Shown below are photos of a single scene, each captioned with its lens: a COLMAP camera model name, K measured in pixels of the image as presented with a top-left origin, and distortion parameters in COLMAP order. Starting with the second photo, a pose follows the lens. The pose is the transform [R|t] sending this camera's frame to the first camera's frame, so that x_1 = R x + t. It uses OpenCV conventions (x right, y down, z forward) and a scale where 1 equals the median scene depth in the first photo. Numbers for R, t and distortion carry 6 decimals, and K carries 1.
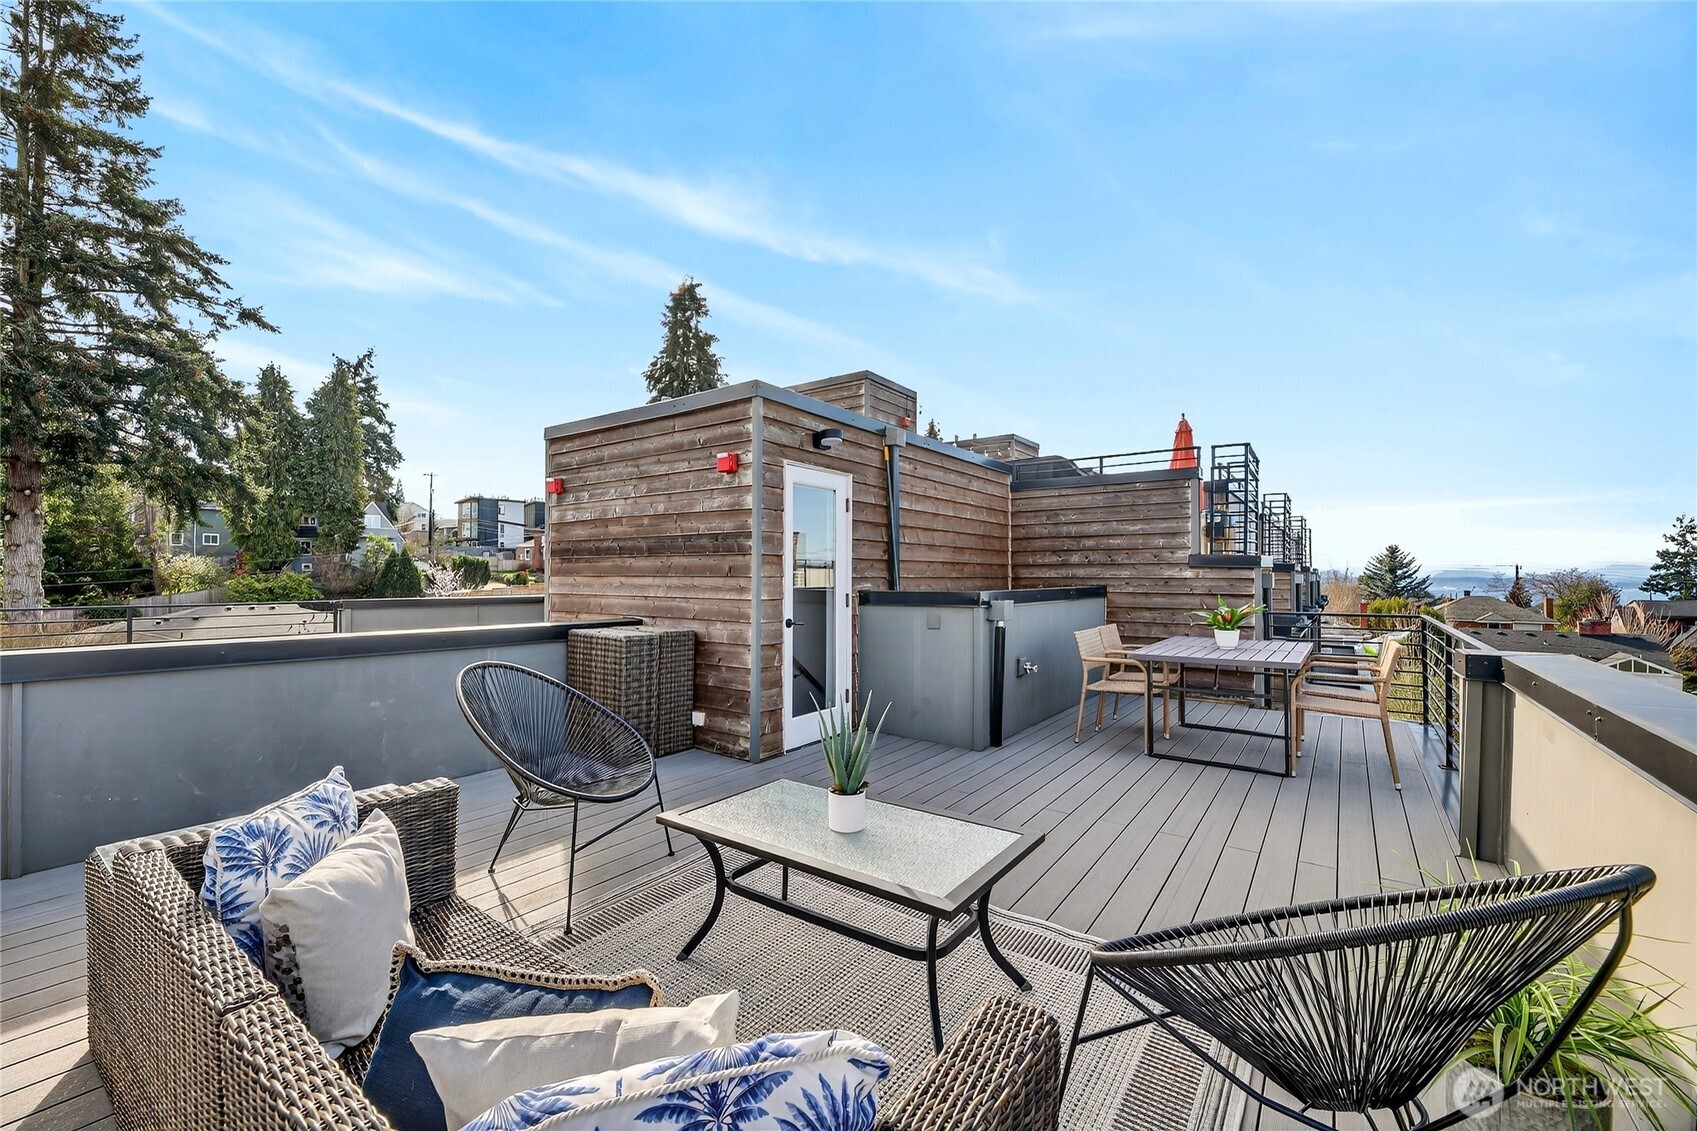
lens RADIAL K [[686.9, 0, 841.1], [0, 686.9, 570.1], [0, 0, 1]] dist [0.001480, 0.000224]
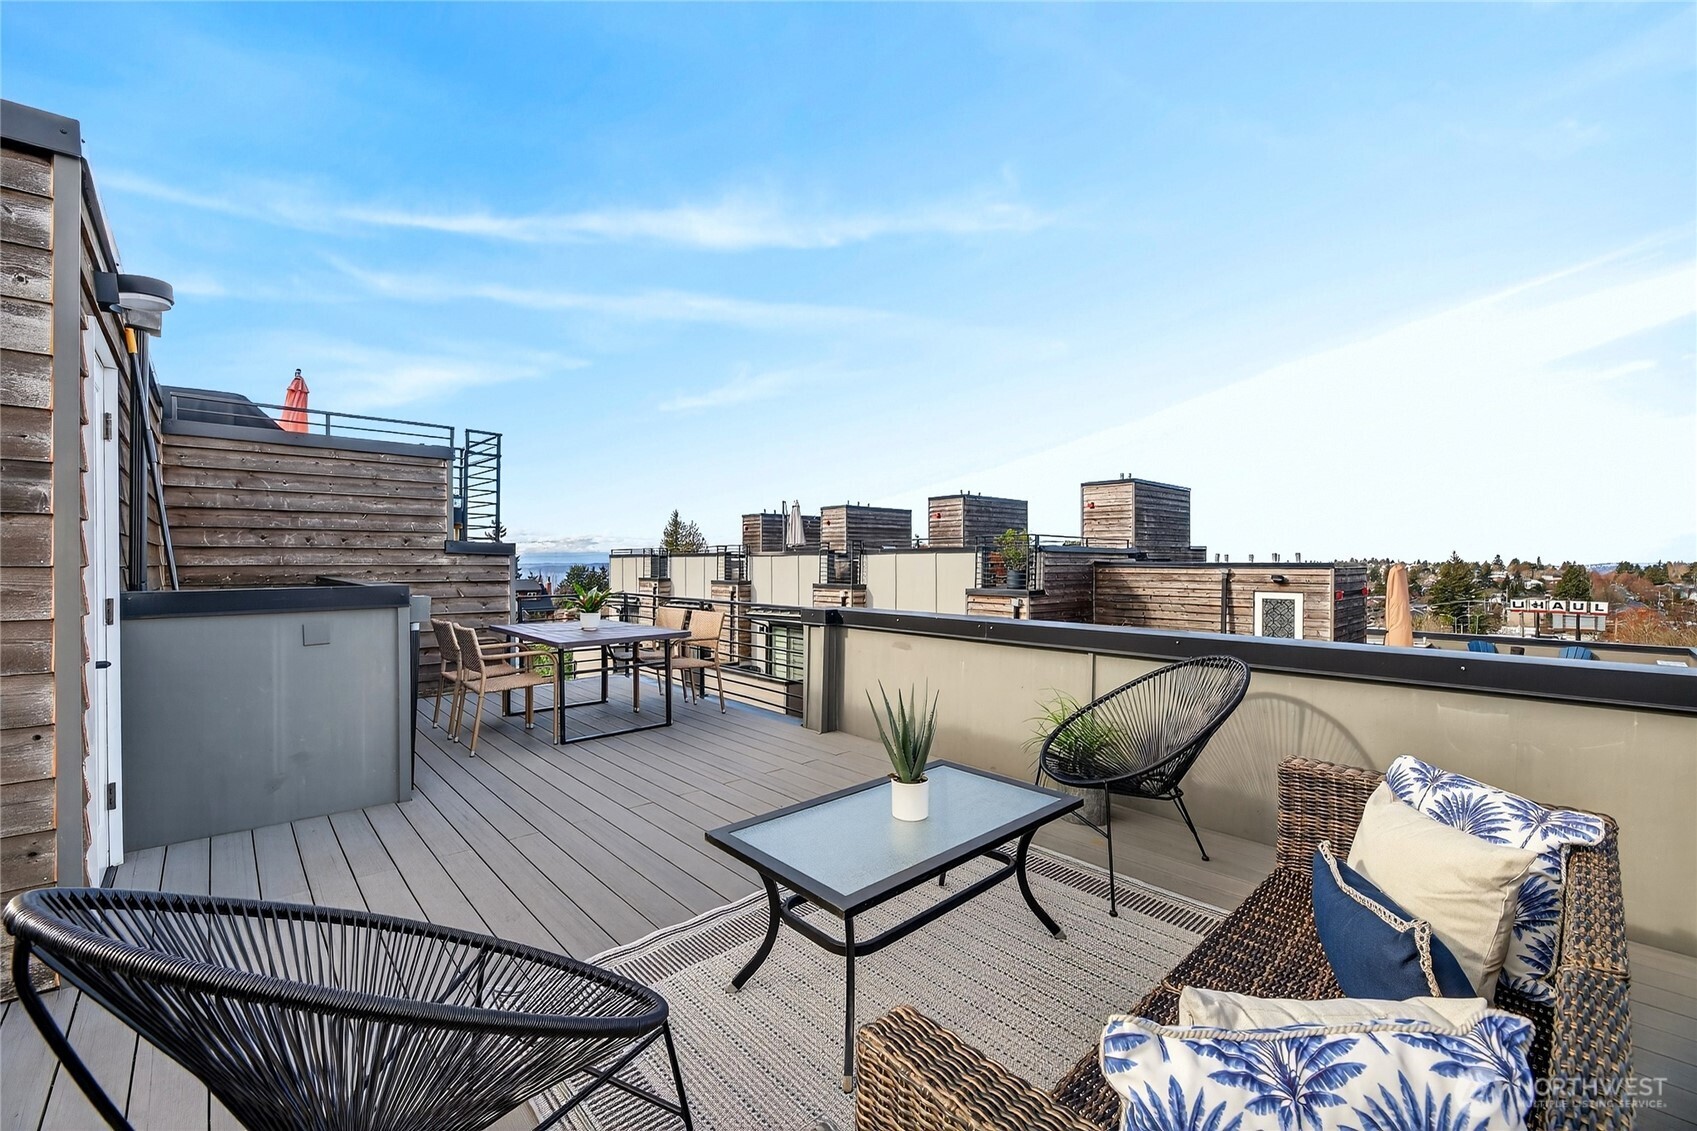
lens RADIAL K [[686.9, 0, 841.1], [0, 686.9, 570.1], [0, 0, 1]] dist [0.001480, 0.000224]
pose [[0.196595, -0.012467, 0.980406, -0.301711], [-0.007334, 0.999872, 0.014185, 0.000813], [-0.980457, -0.009979, 0.196478, 0.279161]]
